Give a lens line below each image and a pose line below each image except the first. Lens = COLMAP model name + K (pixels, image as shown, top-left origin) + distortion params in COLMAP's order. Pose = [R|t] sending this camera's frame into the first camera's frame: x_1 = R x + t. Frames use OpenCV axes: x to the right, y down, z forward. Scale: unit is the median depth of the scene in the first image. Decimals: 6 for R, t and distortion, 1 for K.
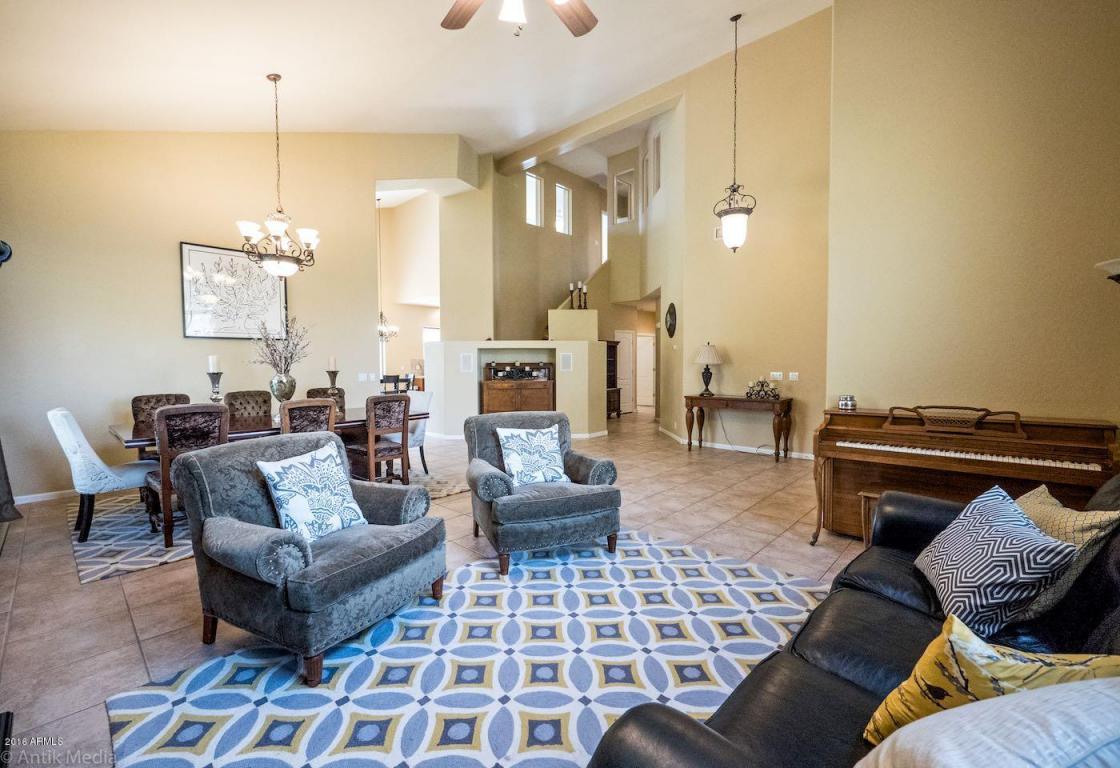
lens RADIAL K [[470.6, 0, 560.0], [0, 470.6, 384.0], [0, 0, 1]] dist [-0.000654, -0.000039]
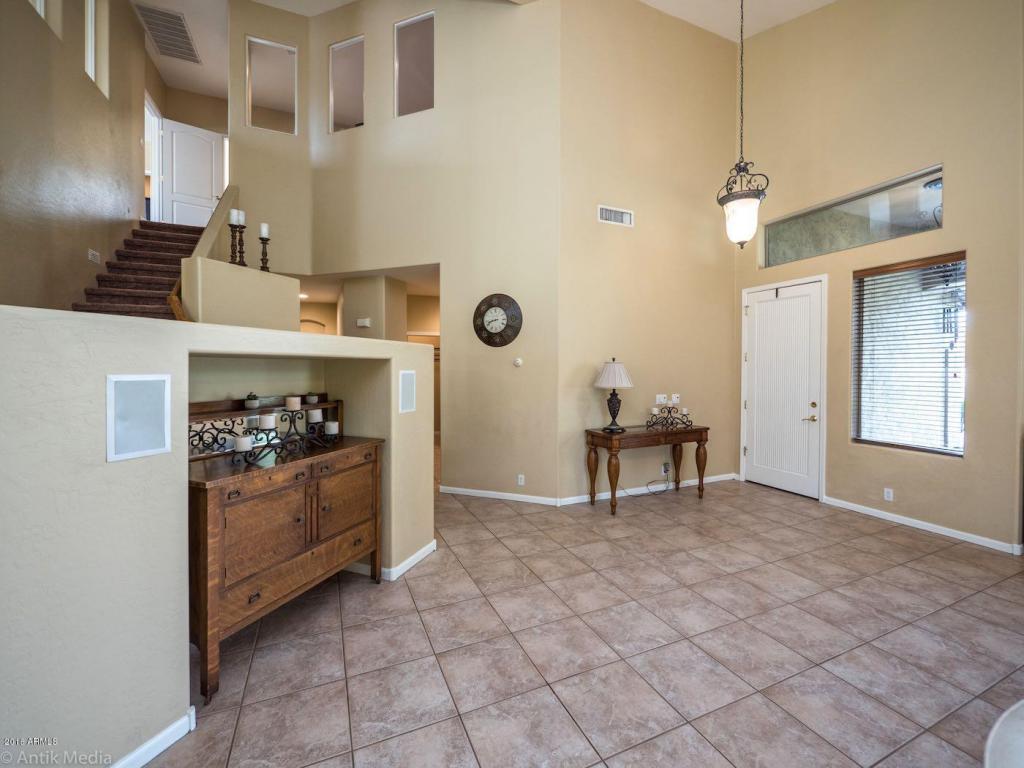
lens RADIAL K [[429.8, 0, 515.0], [0, 429.8, 377.4], [0, 0, 1]] dist [-0.009536, -0.000183]
pose [[0.386582, -0.016575, 0.922106, -0.304253], [0.040725, 0.999170, 0.000887, -0.054713], [-0.921356, 0.037210, 0.386936, 0.743335]]
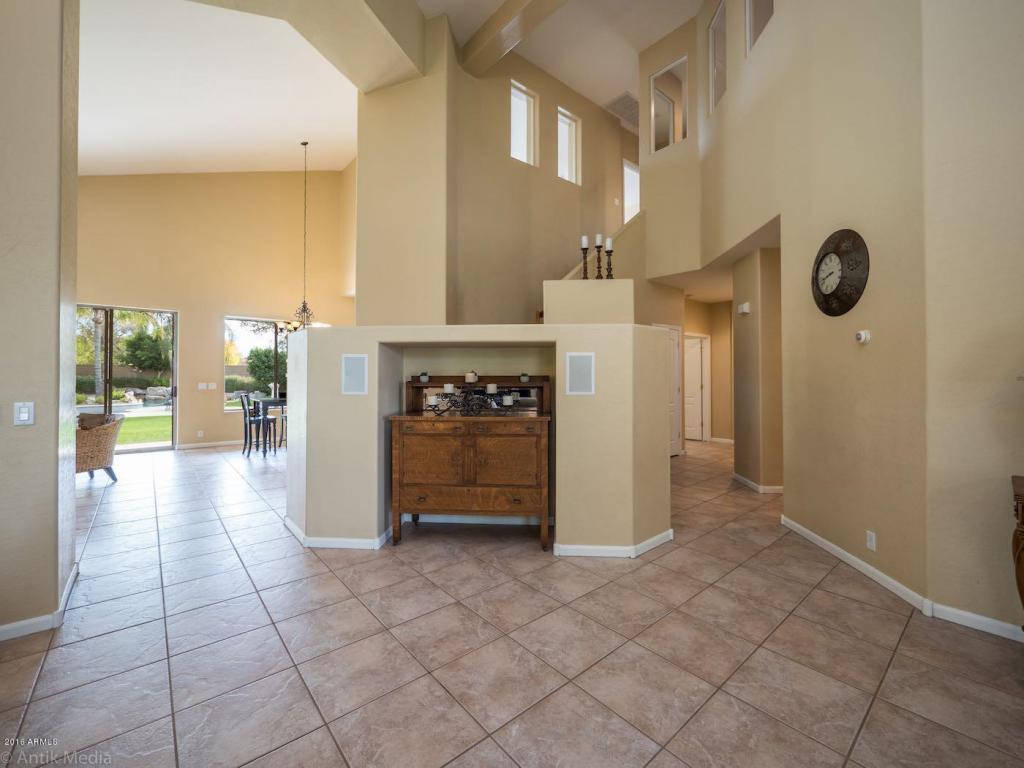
lens RADIAL K [[429.8, 0, 515.0], [0, 429.8, 377.4], [0, 0, 1]] dist [-0.009536, -0.000183]
pose [[0.994403, 0.003303, -0.105601, -0.004751], [-0.008110, 0.998949, -0.045121, -0.024931], [0.105341, 0.045725, 0.993384, 0.598697]]
